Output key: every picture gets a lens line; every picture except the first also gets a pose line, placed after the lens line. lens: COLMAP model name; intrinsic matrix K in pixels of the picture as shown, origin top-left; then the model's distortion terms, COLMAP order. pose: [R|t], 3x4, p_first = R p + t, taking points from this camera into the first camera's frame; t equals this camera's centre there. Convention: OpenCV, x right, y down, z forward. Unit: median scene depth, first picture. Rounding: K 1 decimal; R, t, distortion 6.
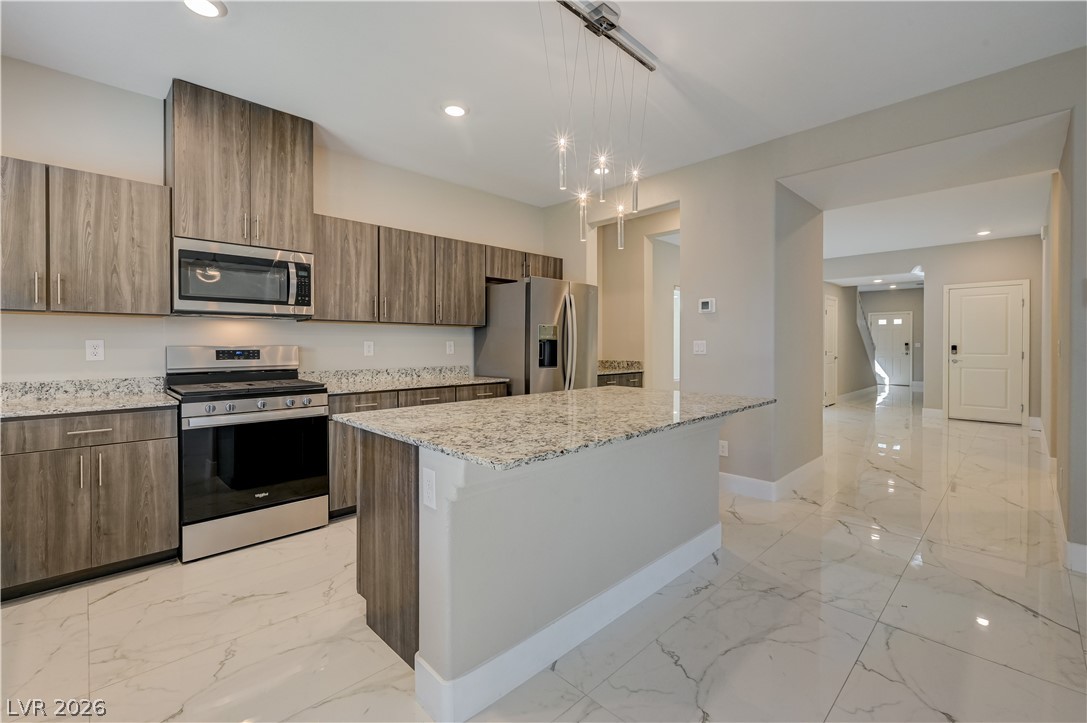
lens RADIAL K [[473.0, 0, 549.3], [0, 473.0, 348.6], [0, 0, 1]] dist [-0.000641, -0.000138]
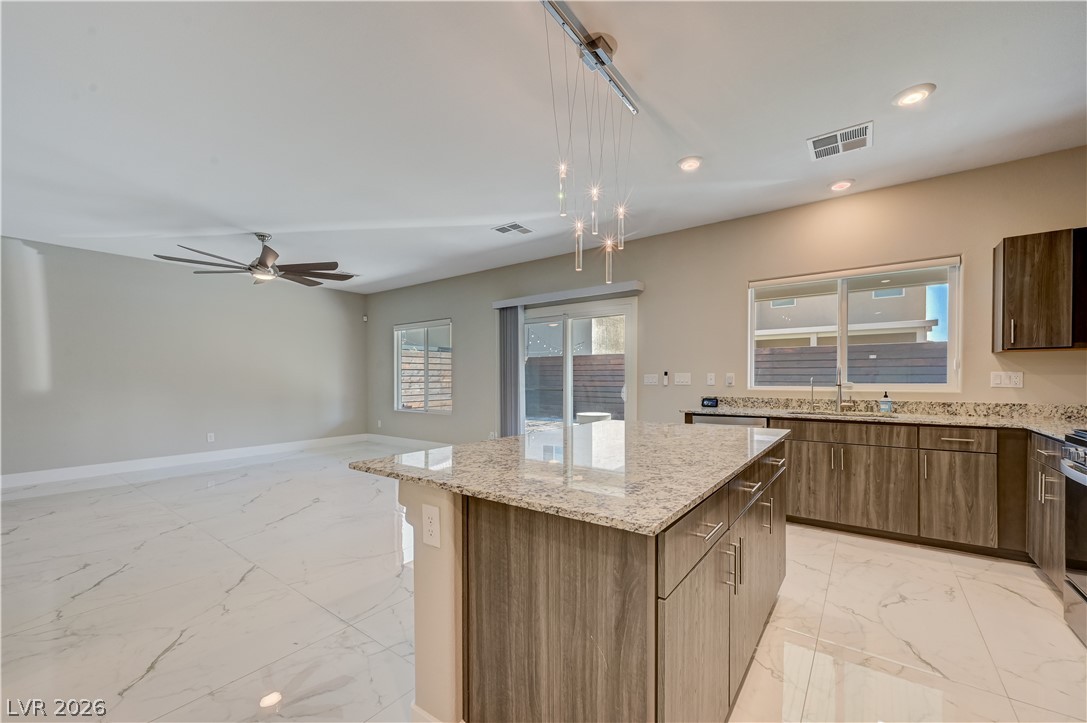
lens RADIAL K [[432.3, 0, 546.8], [0, 432.3, 383.3], [0, 0, 1]] dist [-0.000588, 0.000343]
pose [[-0.988583, 0.007113, -0.150510, 0.241608], [0.003346, 0.999675, 0.025265, -0.013102], [0.150641, 0.024473, -0.988286, 1.289002]]
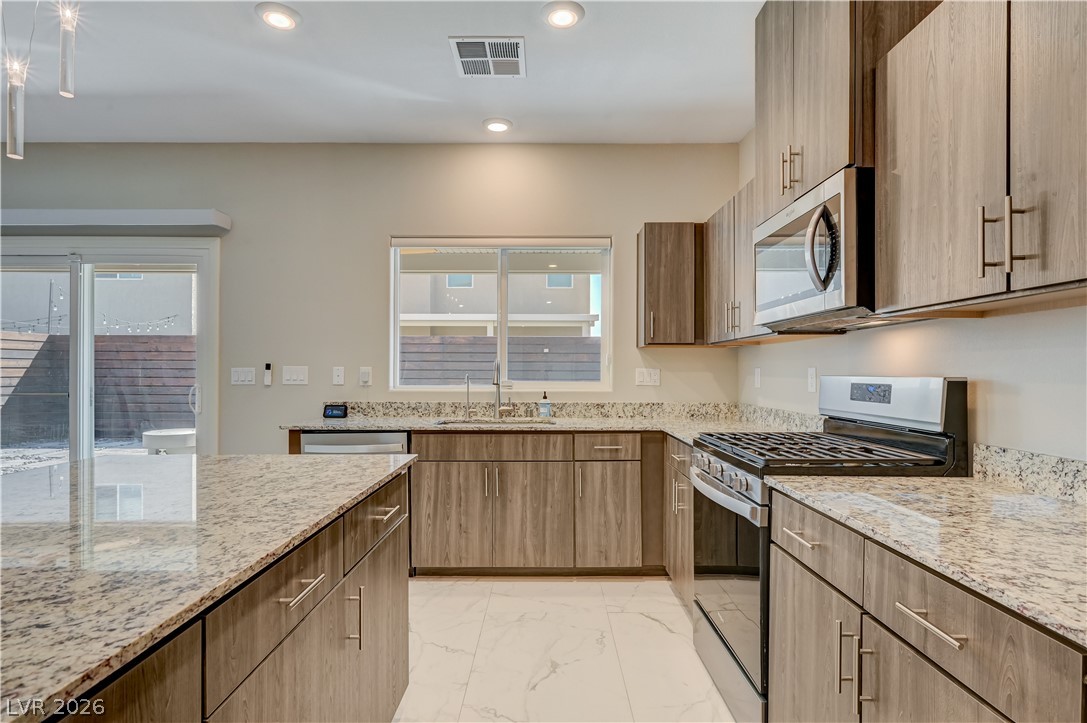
lens RADIAL K [[569.6, 0, 546.8], [0, 569.6, 371.3], [0, 0, 1]] dist [-0.001831, -0.000168]
pose [[-0.703055, -0.001378, -0.711134, 0.067803], [-0.009553, 0.999926, 0.007507, -0.012313], [0.711071, 0.012071, -0.703017, 1.170300]]
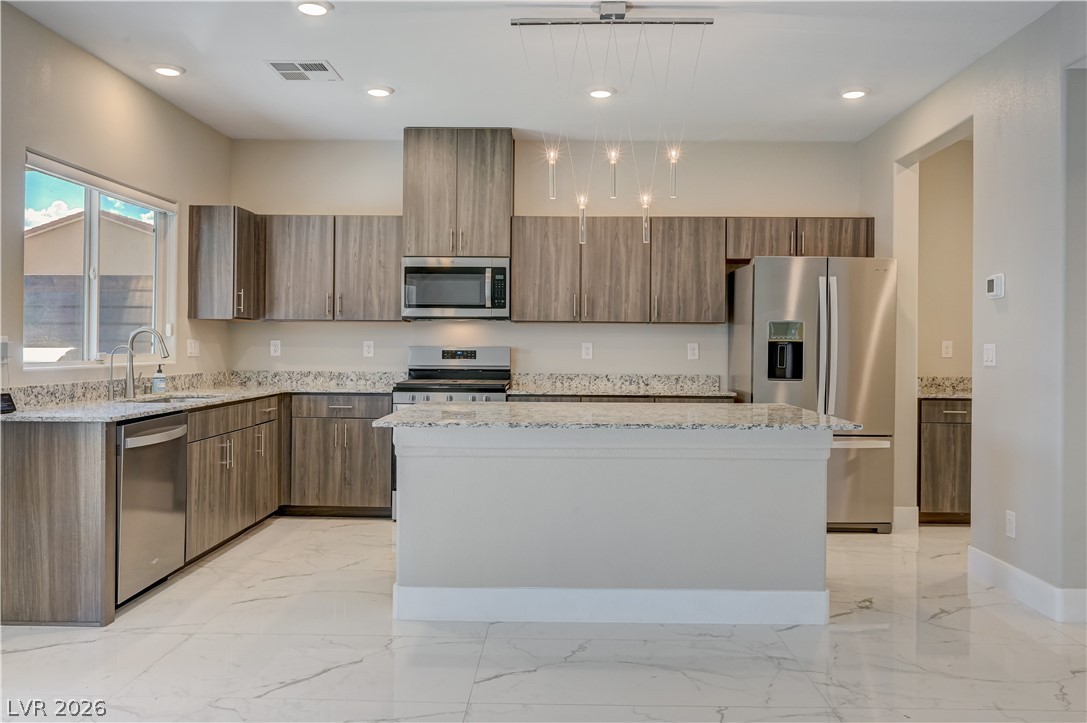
lens RADIAL K [[822.6, 0, 545.8], [0, 822.6, 343.3], [0, 0, 1]] dist [-0.000005, 0.000676]
pose [[0.694799, 0.003963, -0.719193, 0.832241], [-0.014600, 0.999856, -0.008595, 0.000404], [0.719056, 0.016472, 0.694757, -0.174407]]
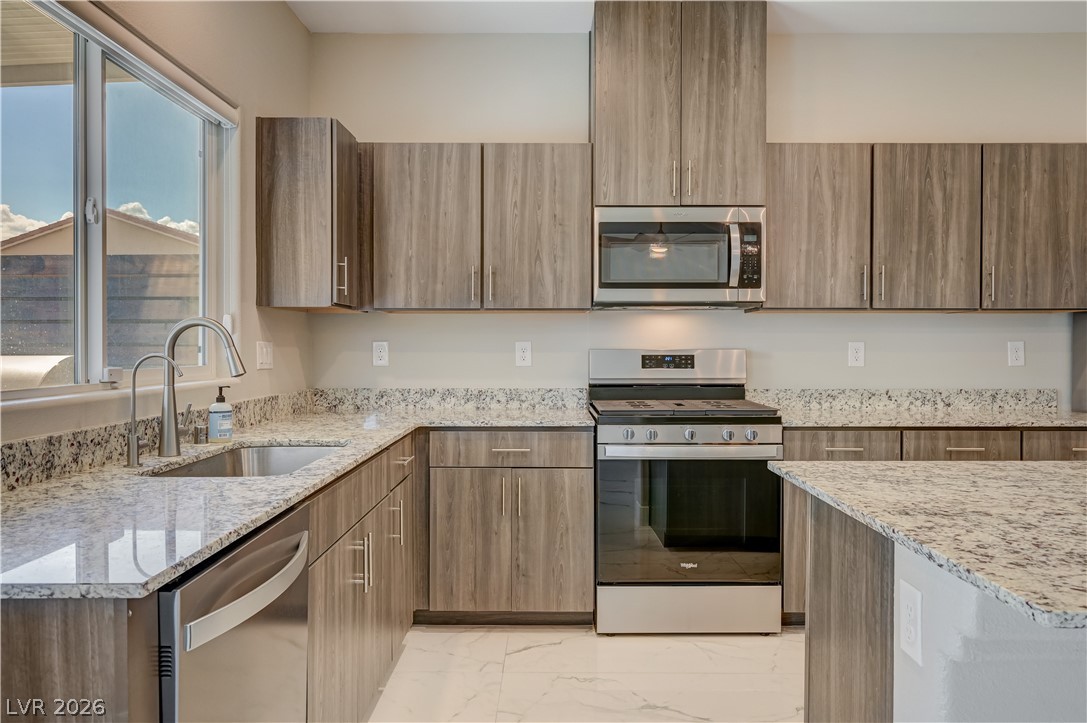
lens RADIAL K [[767.0, 0, 547.0], [0, 767.0, 356.5], [0, 0, 1]] dist [-0.002074, 0.001182]
pose [[0.708888, 0.009863, -0.705252, 0.027129], [-0.006995, 0.999951, 0.006953, -0.001315], [0.705286, 0.000004, 0.708923, 0.051982]]
